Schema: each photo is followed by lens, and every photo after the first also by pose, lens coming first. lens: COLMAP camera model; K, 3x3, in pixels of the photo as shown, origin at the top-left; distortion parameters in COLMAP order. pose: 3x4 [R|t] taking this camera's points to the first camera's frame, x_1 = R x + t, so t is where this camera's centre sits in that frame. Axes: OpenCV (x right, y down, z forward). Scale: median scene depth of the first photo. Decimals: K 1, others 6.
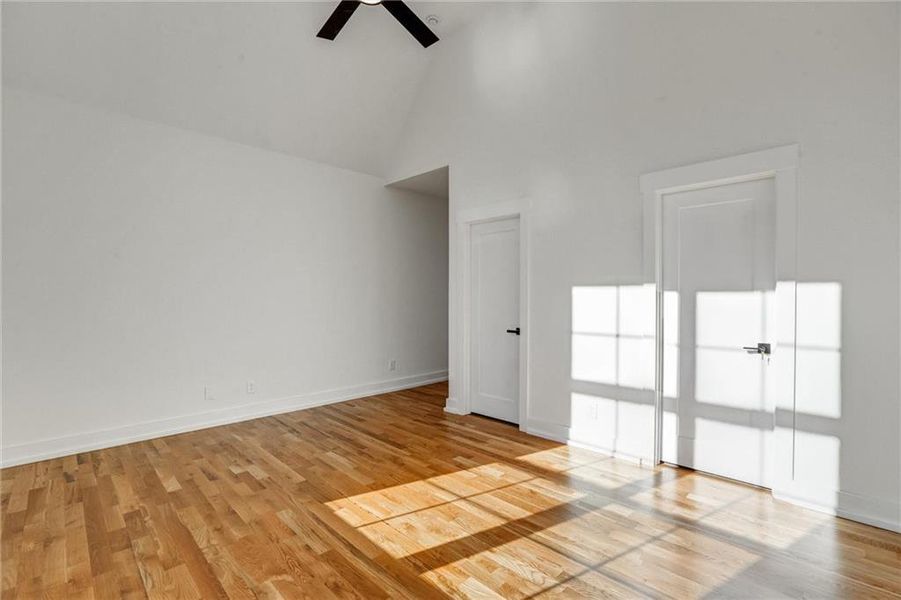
lens RADIAL K [[410.7, 0, 451.9], [0, 410.7, 298.6], [0, 0, 1]] dist [-0.043952, 0.028365]
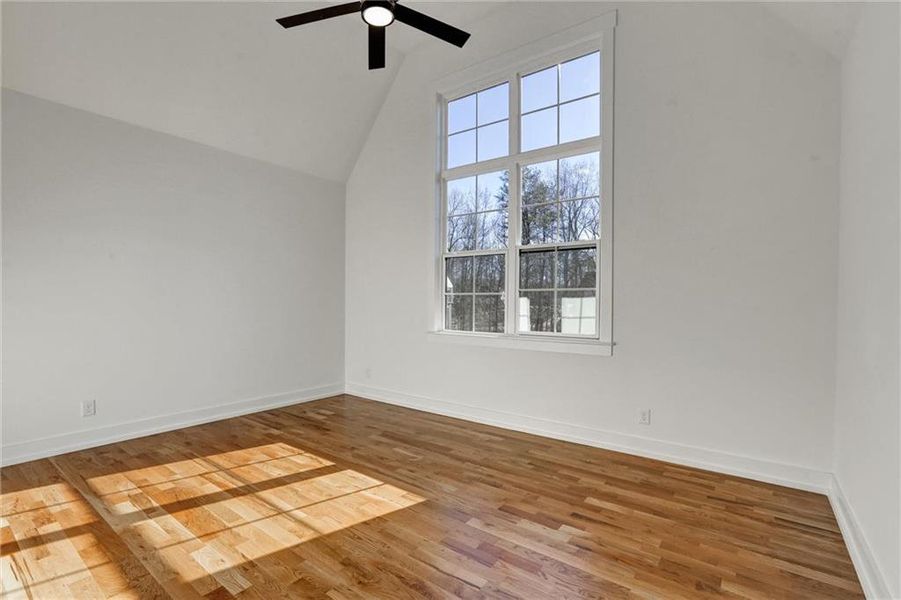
lens RADIAL K [[410.7, 0, 451.9], [0, 410.7, 298.6], [0, 0, 1]] dist [-0.043952, 0.028365]
pose [[-0.989766, 0.000425, -0.142701, -0.229990], [-0.001602, 0.999899, 0.014092, -0.019788], [0.142693, 0.014177, -0.989665, 1.928193]]
